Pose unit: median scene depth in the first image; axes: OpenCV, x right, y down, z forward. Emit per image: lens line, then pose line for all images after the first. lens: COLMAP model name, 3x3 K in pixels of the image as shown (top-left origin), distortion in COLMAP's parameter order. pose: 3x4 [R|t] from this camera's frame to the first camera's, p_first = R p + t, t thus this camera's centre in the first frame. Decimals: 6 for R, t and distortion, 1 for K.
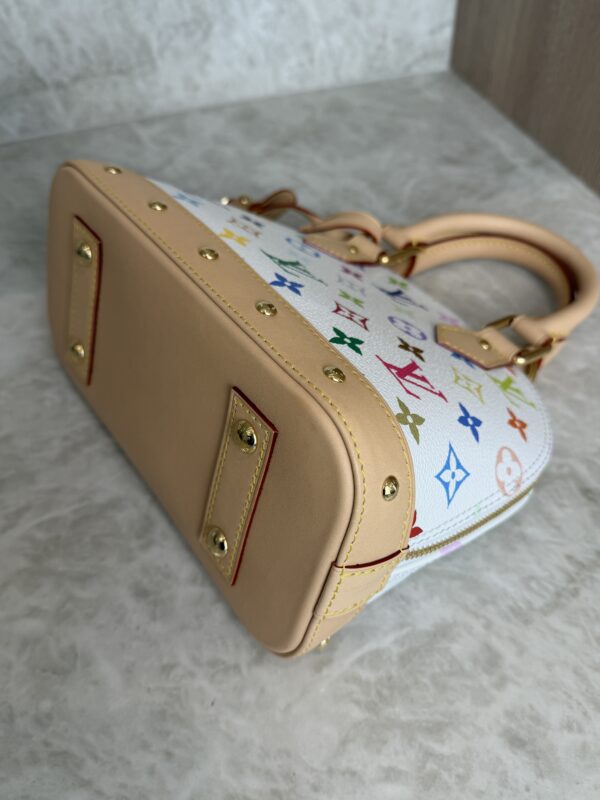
lens RADIAL K [[685.4, 0, 295.9], [0, 685.4, 420.2], [0, 0, 1]] dist [0.013909, -0.081021]
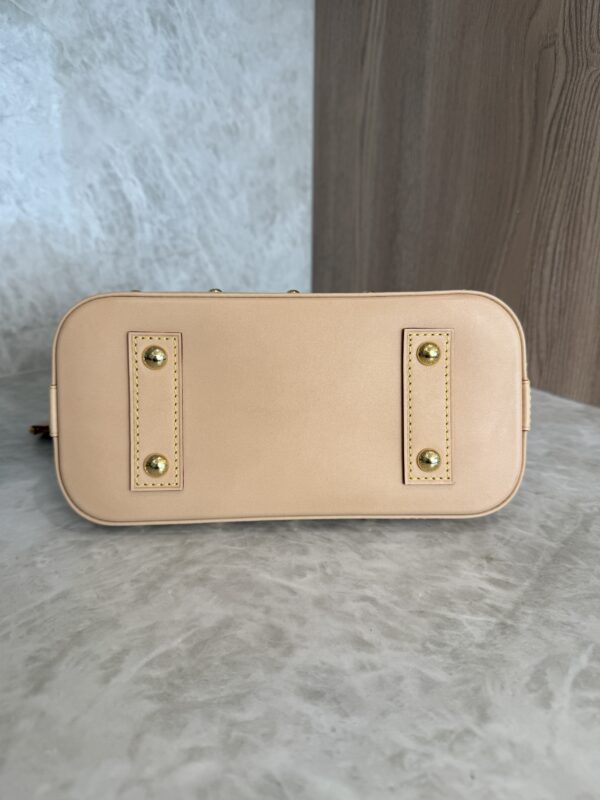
lens RADIAL K [[594.3, 0, 302.6], [0, 594.3, 402.8], [0, 0, 1]] dist [-0.017586, -0.016325]
pose [[0.930849, -0.092034, 0.353624, -0.419940], [0.249393, 0.867327, -0.430751, 0.229235], [-0.267064, 0.489155, 0.830303, 0.217514]]
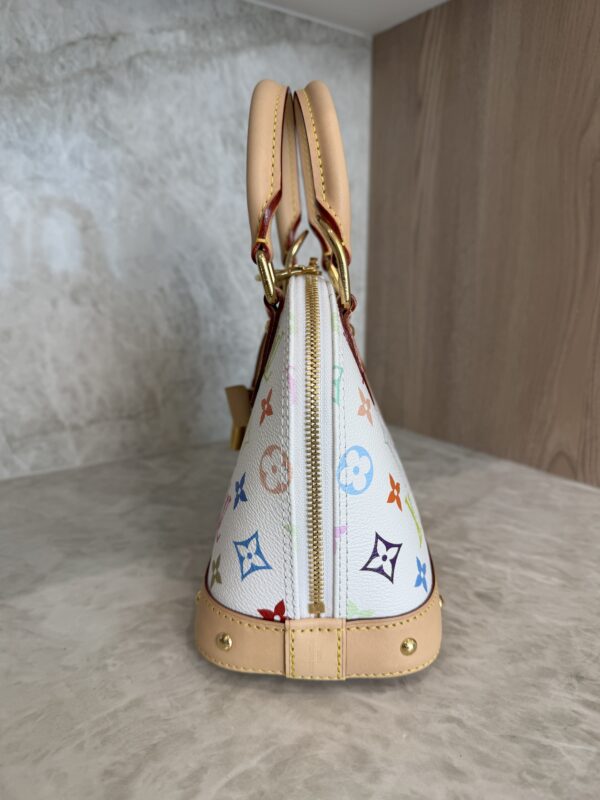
lens RADIAL K [[594.3, 0, 298.3], [0, 594.3, 403.5], [0, 0, 1]] dist [-0.017586, -0.016325]
pose [[0.954180, -0.032064, 0.297509, -0.477733], [0.204026, 0.797009, -0.568462, 0.200876], [-0.218890, 0.603115, 0.767033, 0.215302]]
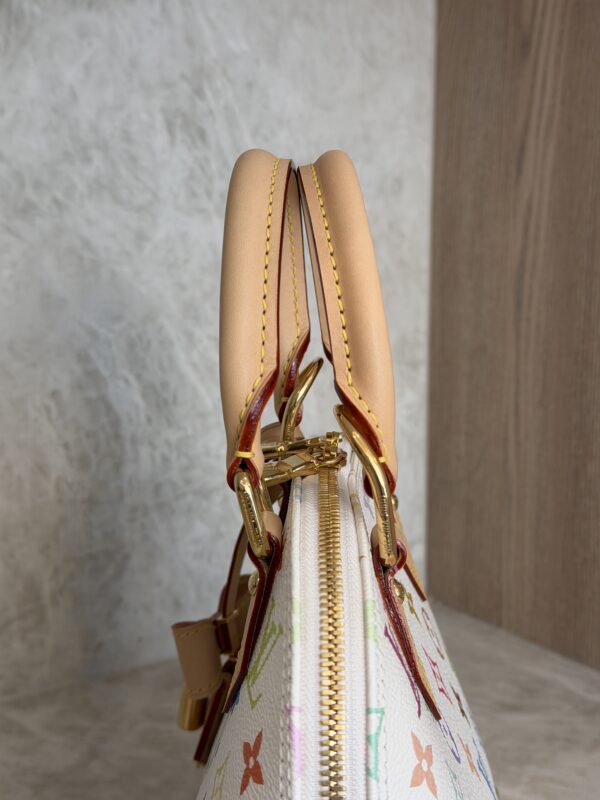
lens RADIAL K [[1157.1, 0, 289.4], [0, 1157.1, 388.2], [0, 0, 1]] dist [0.123841, 0.000000]
pose [[0.956499, -0.015722, 0.291312, -0.516861], [0.198807, 0.765917, -0.611430, 0.079912], [-0.213508, 0.642747, 0.735724, -0.034542]]
